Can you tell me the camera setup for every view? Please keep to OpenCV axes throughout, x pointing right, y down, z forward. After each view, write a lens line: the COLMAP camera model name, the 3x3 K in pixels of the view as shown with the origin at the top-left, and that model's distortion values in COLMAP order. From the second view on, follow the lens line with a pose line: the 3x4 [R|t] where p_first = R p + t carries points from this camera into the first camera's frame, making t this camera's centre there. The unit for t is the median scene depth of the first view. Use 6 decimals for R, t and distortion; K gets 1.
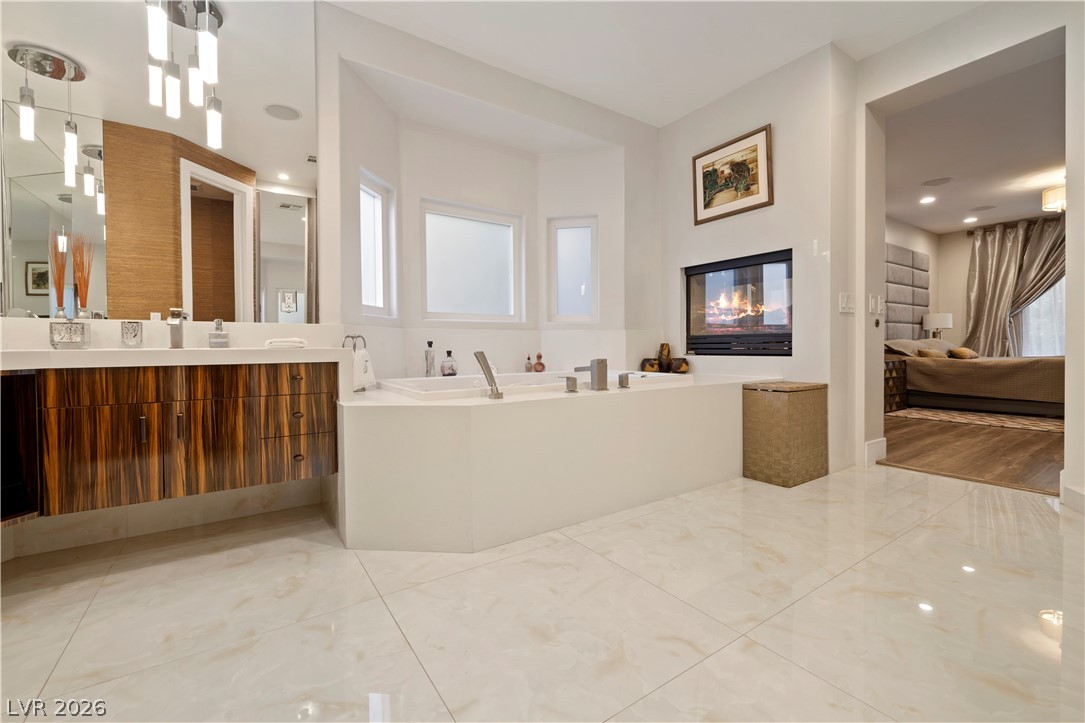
lens RADIAL K [[454.6, 0, 538.5], [0, 454.6, 357.6], [0, 0, 1]] dist [-0.002373, -0.000992]
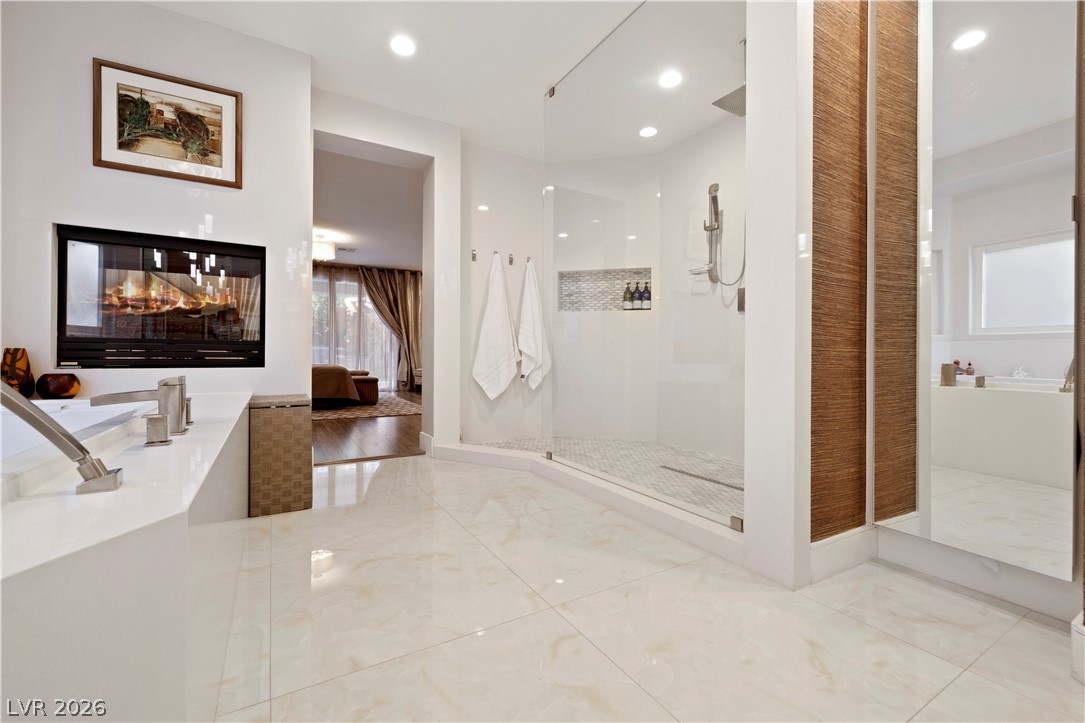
lens RADIAL K [[454.6, 0, 537.8], [0, 454.6, 357.2], [0, 0, 1]] dist [-0.002373, -0.000992]
pose [[0.058992, 0.006797, 0.998235, -0.285945], [0.016116, 0.999840, -0.007760, -0.006222], [-0.998128, 0.016545, 0.058873, 0.387829]]
